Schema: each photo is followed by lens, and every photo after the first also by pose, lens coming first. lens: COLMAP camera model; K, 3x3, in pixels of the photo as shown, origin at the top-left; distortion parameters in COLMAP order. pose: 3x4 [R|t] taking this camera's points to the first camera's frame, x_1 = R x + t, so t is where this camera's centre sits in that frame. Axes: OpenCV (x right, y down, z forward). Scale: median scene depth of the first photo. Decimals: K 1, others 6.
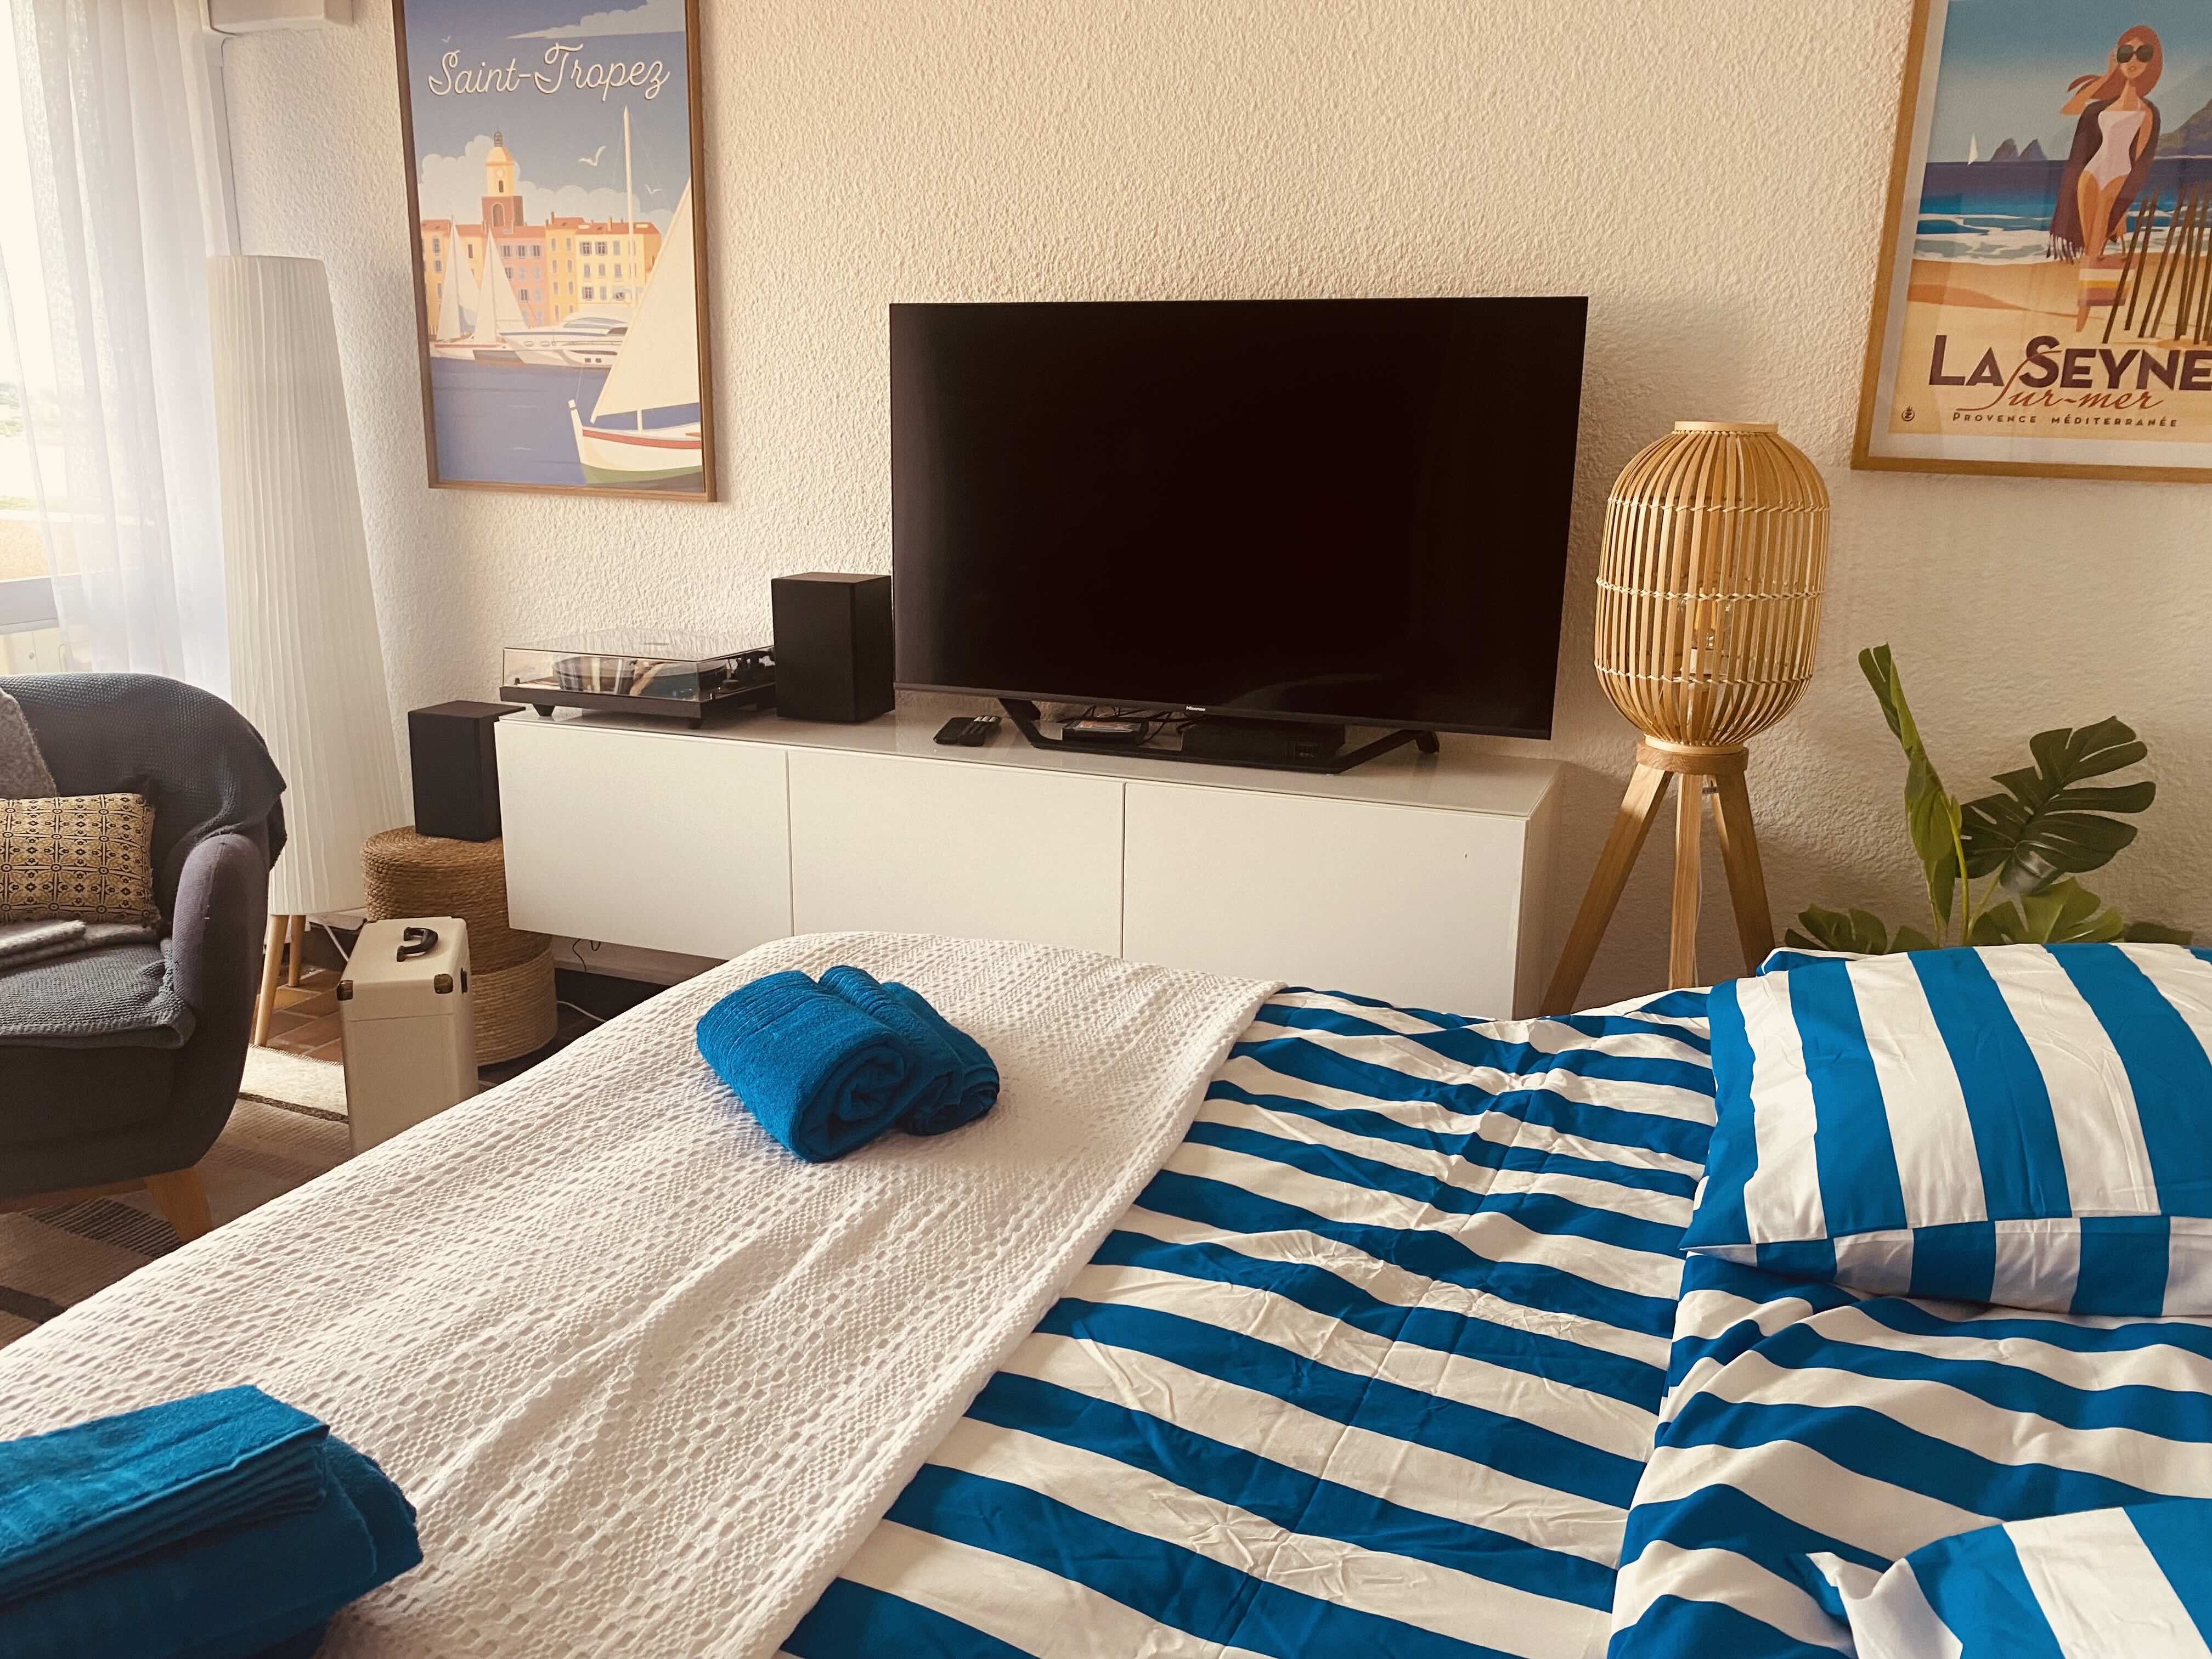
lens RADIAL K [[1677.6, 0, 1091.7], [0, 1677.6, 832.3], [0, 0, 1]] dist [0.011605, -0.009449]
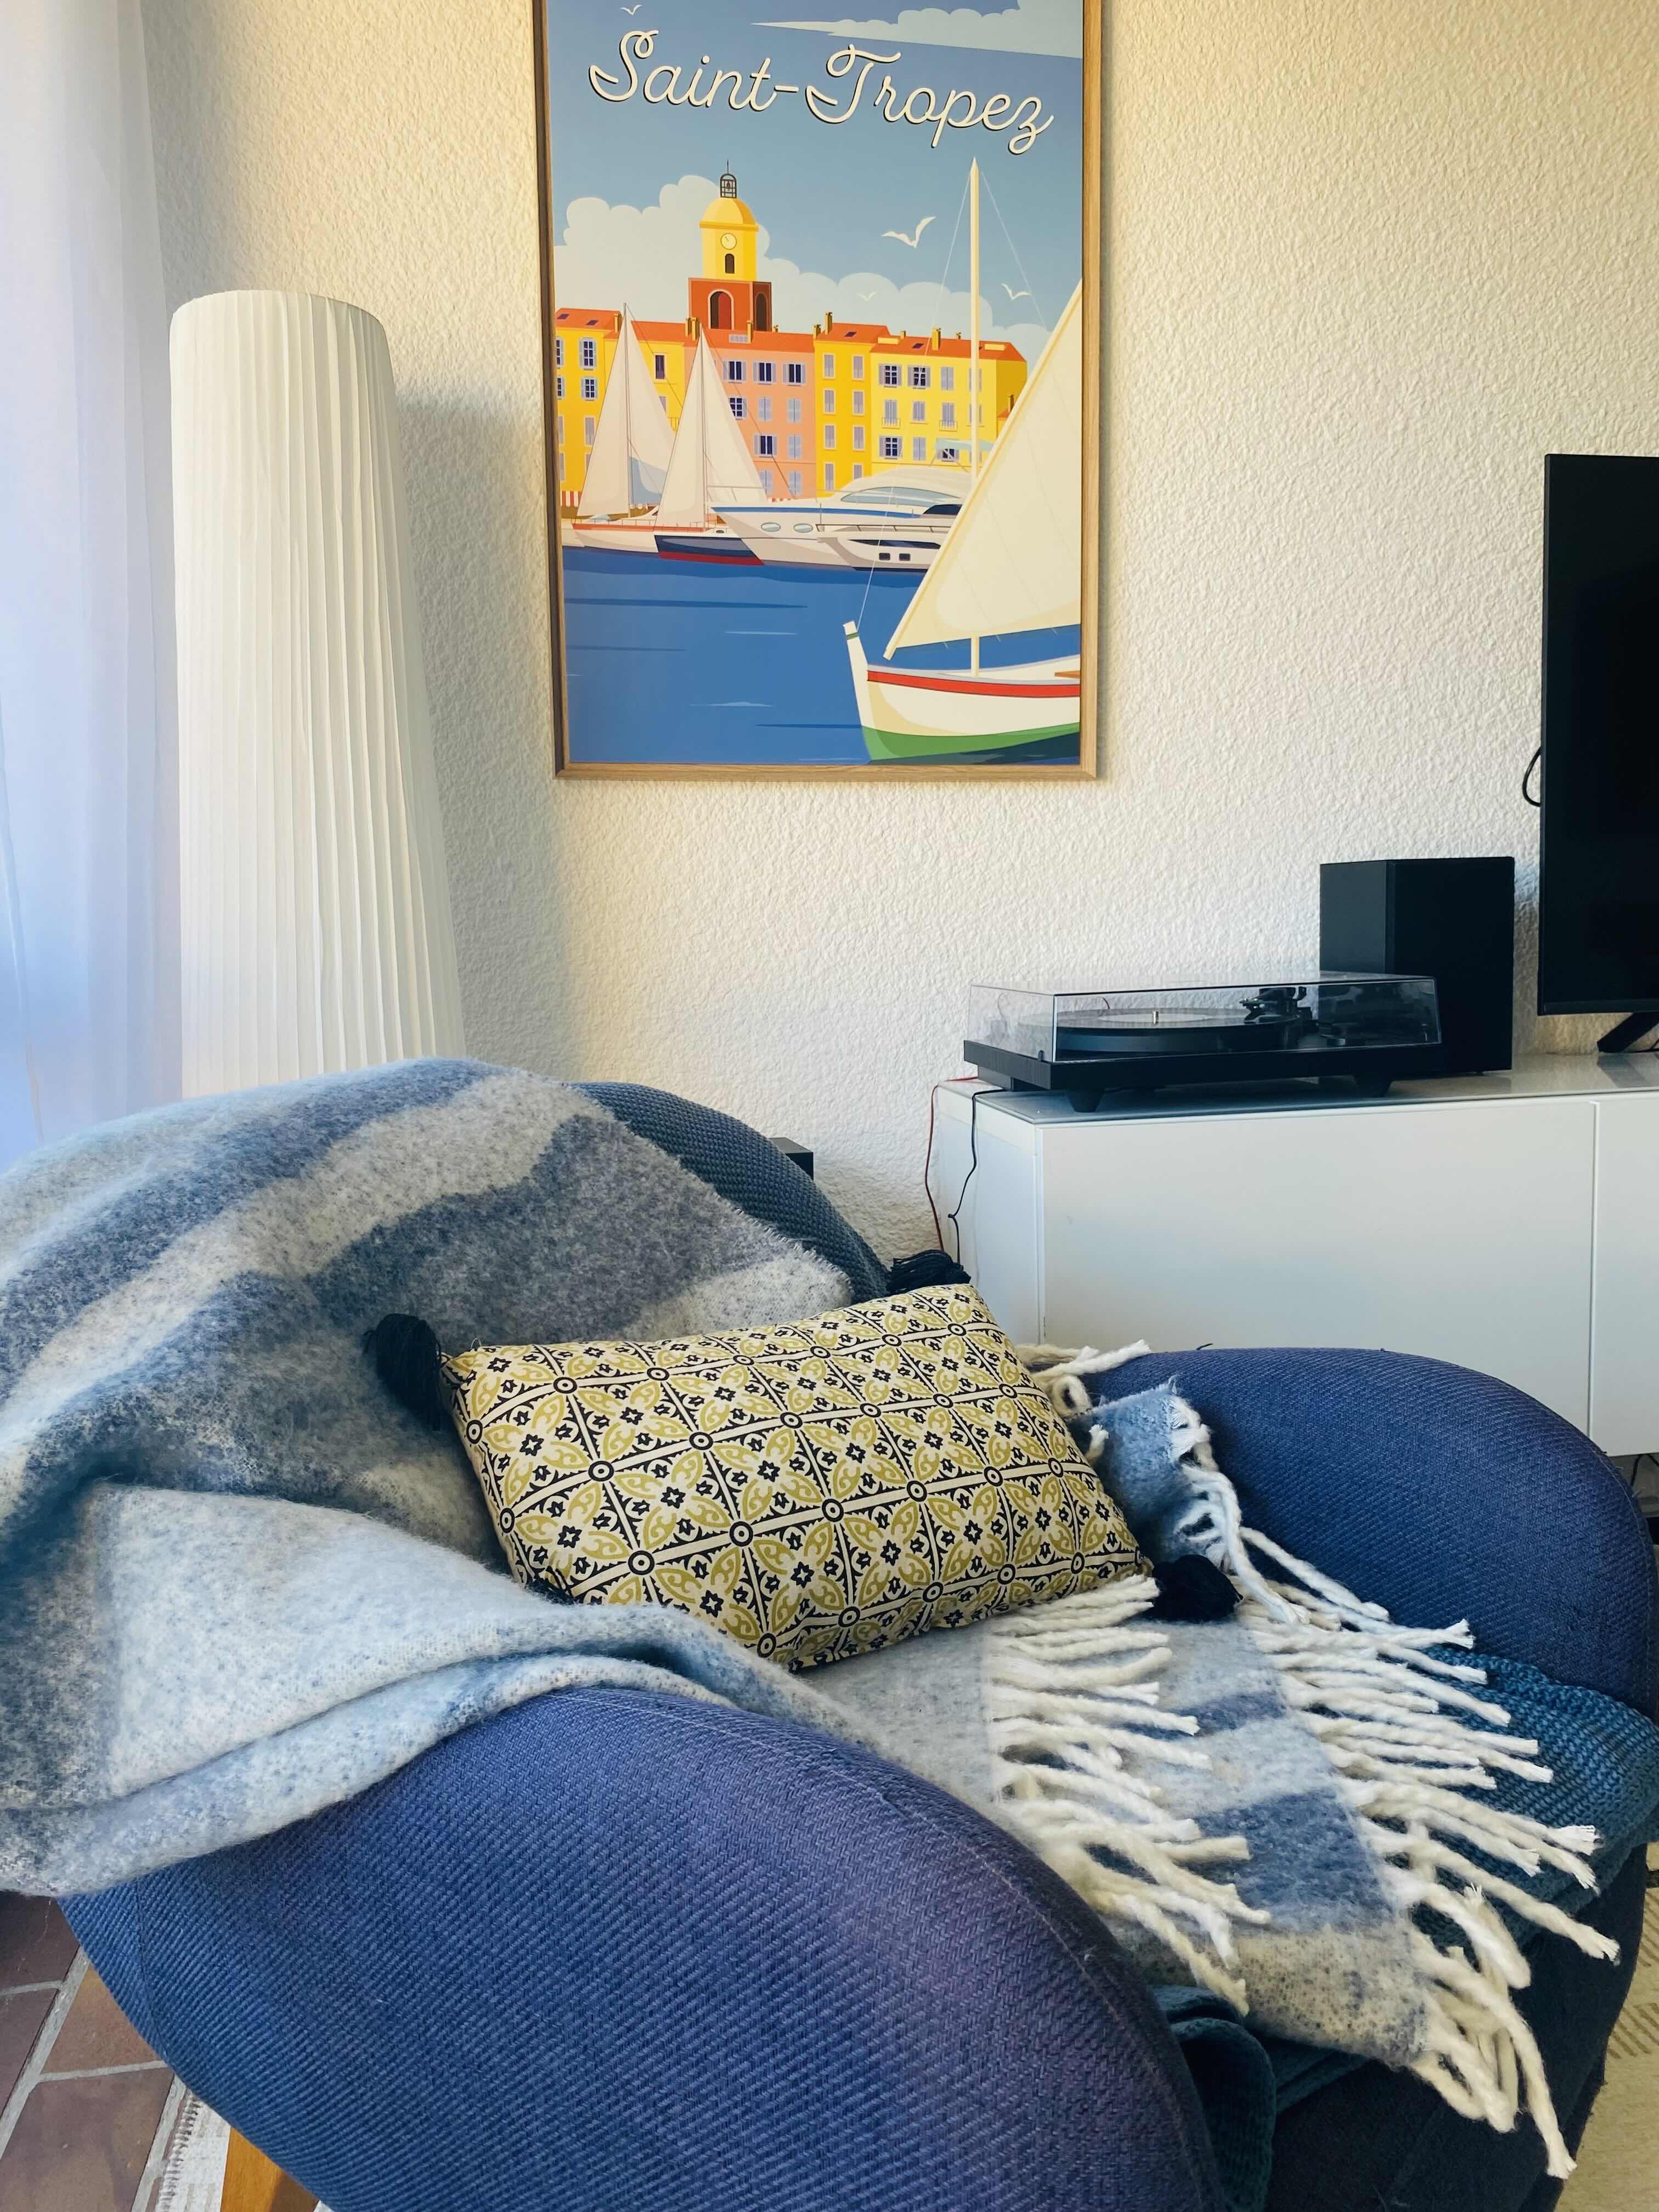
lens RADIAL K [[1677.6, 0, 828.3], [0, 1677.6, 1110.0], [0, 0, 1]] dist [0.011605, -0.009449]
pose [[0.838451, -0.094449, 0.536730, -0.669188], [0.175873, 0.979067, -0.102452, -0.025031], [-0.515818, 0.180297, 0.837511, 0.540104]]
